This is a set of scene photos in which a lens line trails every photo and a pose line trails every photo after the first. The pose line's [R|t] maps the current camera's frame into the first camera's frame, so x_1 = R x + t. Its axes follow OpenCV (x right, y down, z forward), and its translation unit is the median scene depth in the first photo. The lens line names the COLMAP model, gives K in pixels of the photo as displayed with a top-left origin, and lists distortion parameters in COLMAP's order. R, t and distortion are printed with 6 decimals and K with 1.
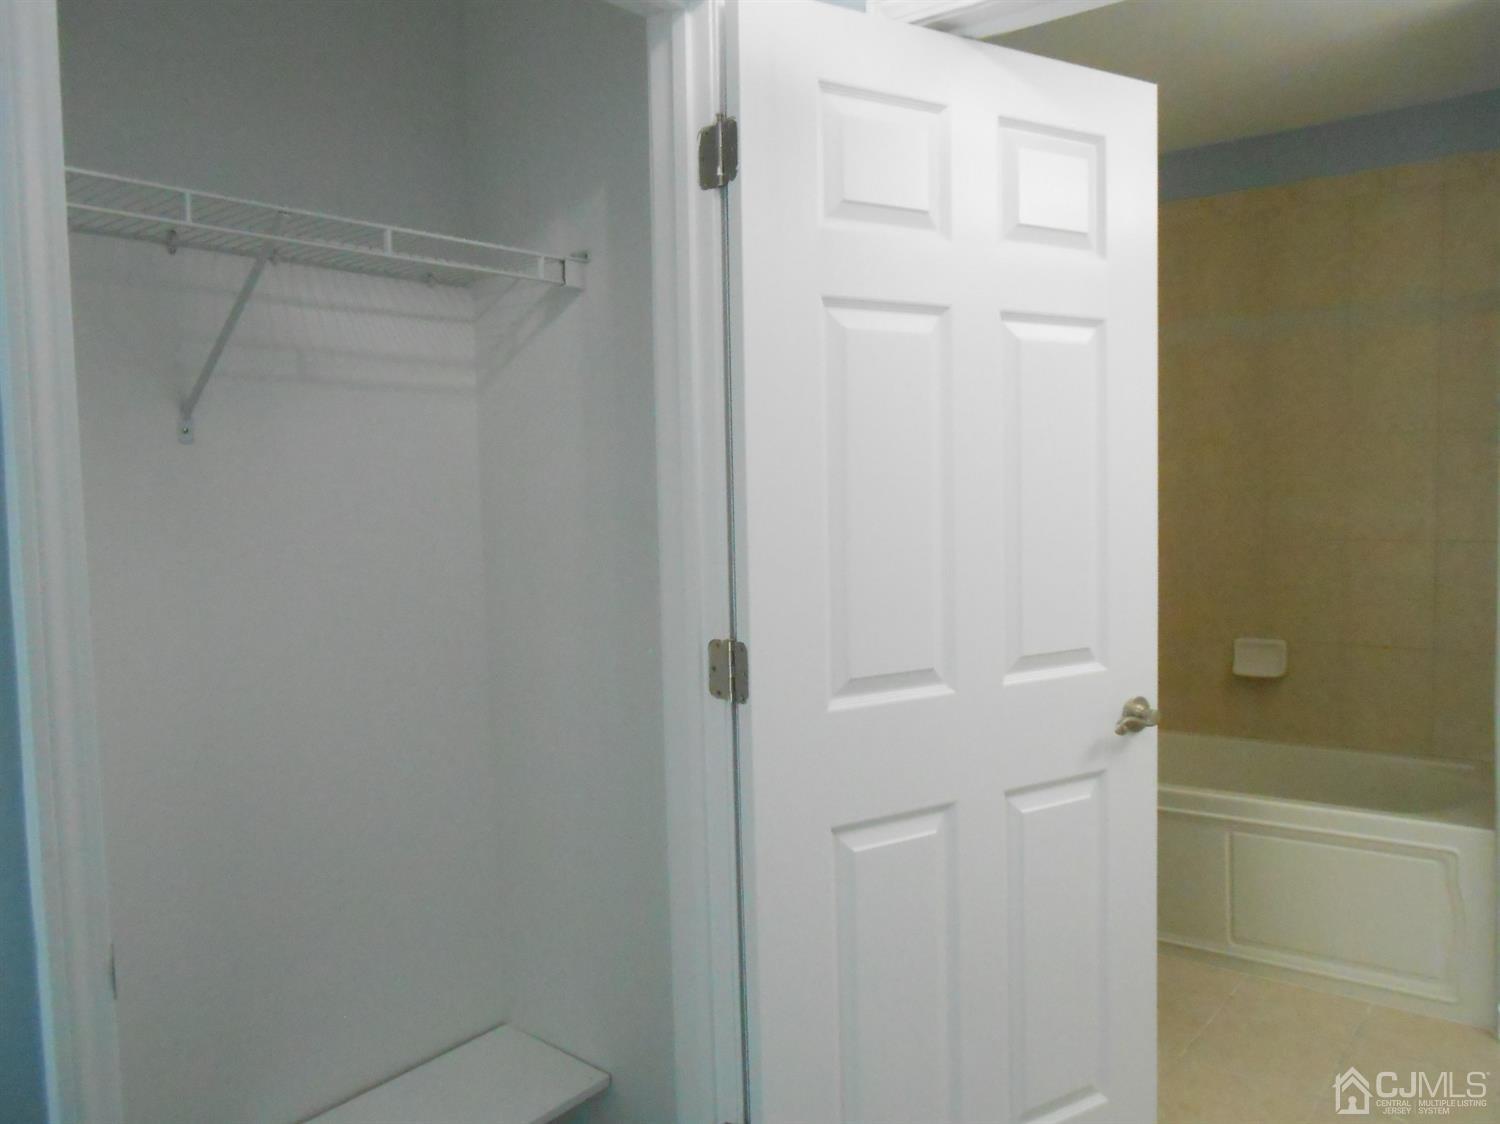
lens RADIAL K [[1158.8, 0, 741.7], [0, 1158.8, 562.6], [0, 0, 1]] dist [-0.057731, 0.079014]
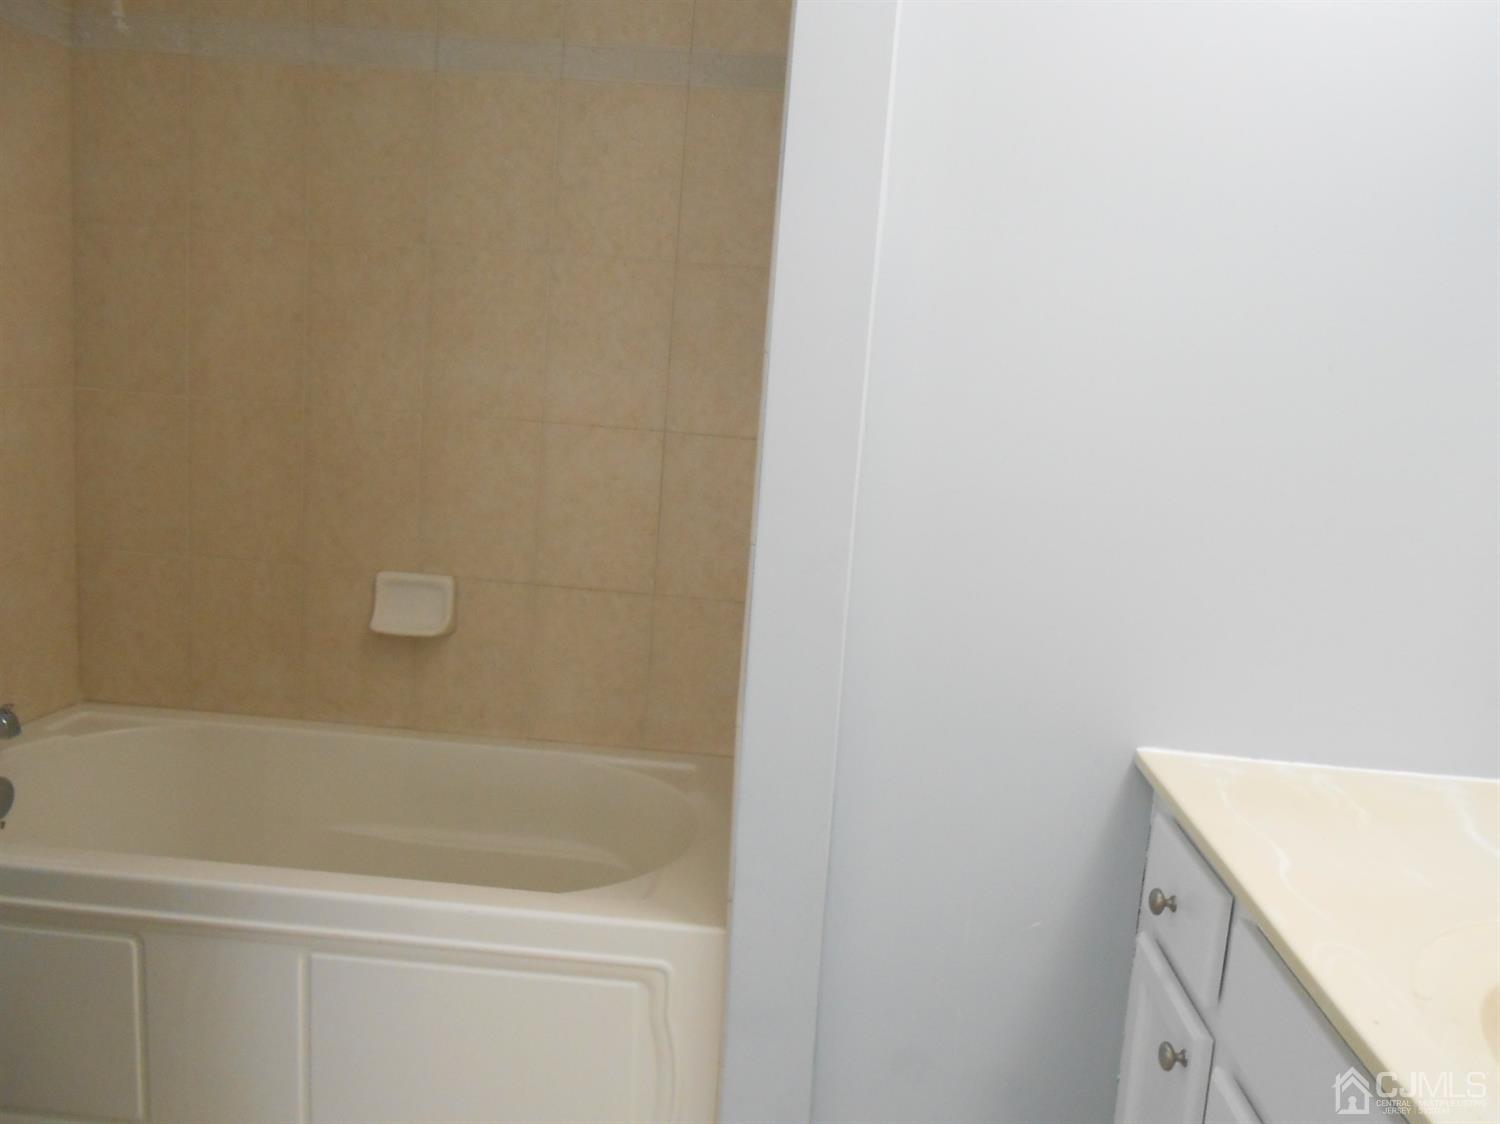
lens RADIAL K [[1158.8, 0, 741.7], [0, 1158.8, 562.6], [0, 0, 1]] dist [-0.057731, 0.079014]
pose [[0.820137, -0.003977, 0.572153, 0.253794], [-0.051685, 0.995373, 0.081005, 0.000359], [-0.569828, -0.096007, 0.816136, 0.412754]]
